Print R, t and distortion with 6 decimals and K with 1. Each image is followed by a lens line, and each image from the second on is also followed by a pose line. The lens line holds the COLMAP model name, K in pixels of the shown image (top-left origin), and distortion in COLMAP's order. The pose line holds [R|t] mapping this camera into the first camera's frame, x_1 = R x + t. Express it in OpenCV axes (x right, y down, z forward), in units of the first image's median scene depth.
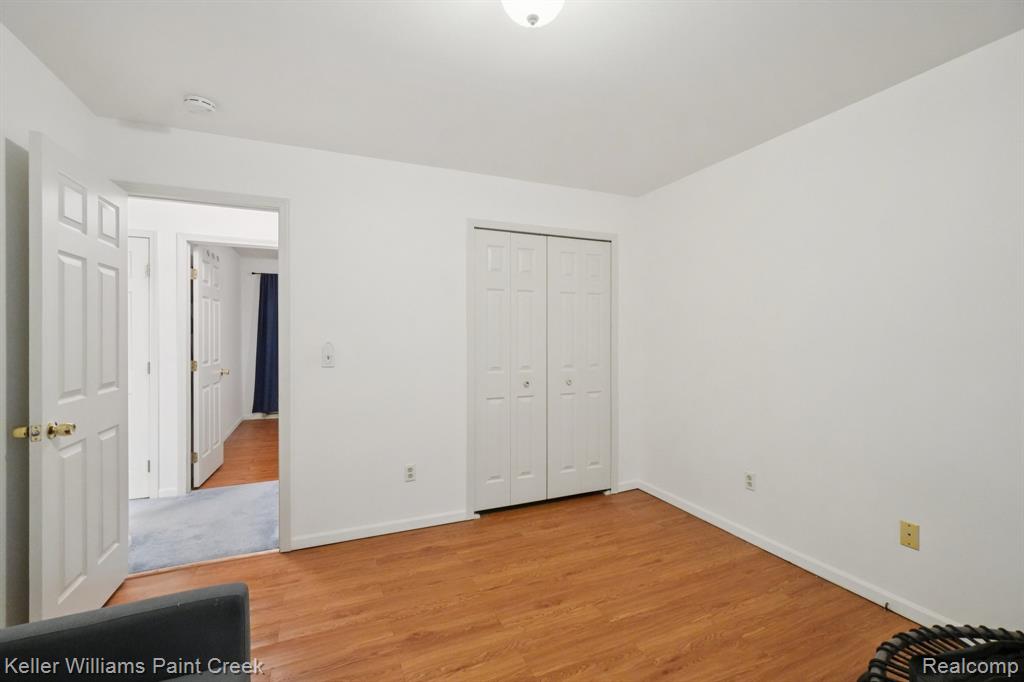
lens RADIAL K [[444.2, 0, 508.5], [0, 444.2, 339.4], [0, 0, 1]] dist [-0.007556, 0.001719]
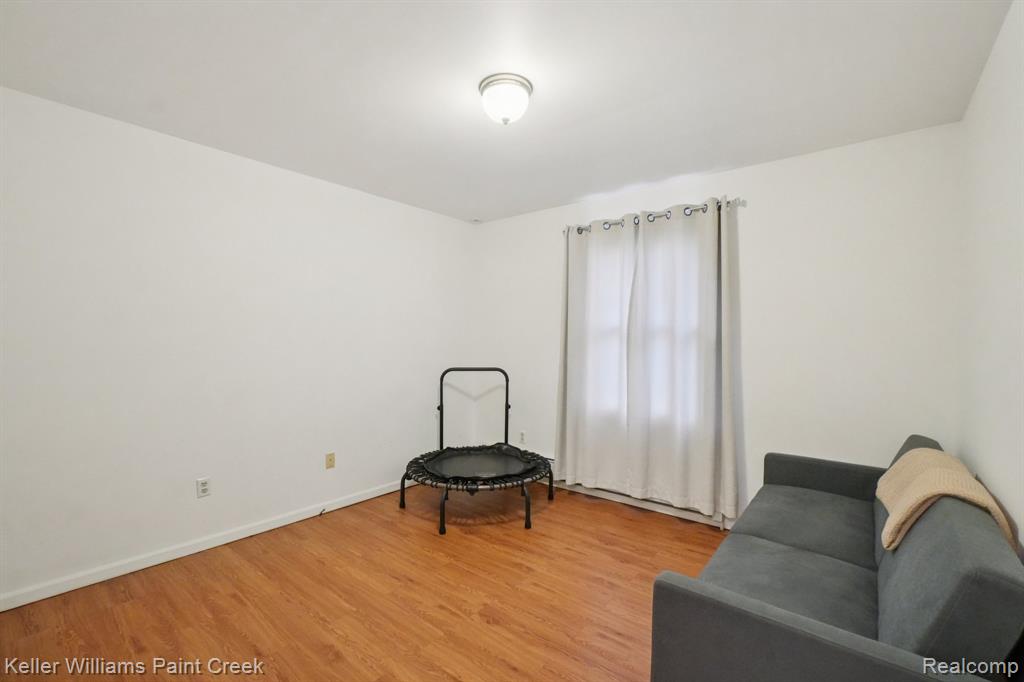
lens RADIAL K [[444.2, 0, 508.3], [0, 444.2, 340.2], [0, 0, 1]] dist [-0.007556, 0.001719]
pose [[-0.474555, -0.004779, 0.880213, -0.785872], [-0.005181, 0.999983, 0.002636, -0.026205], [-0.880211, -0.003309, -0.474572, 1.036946]]
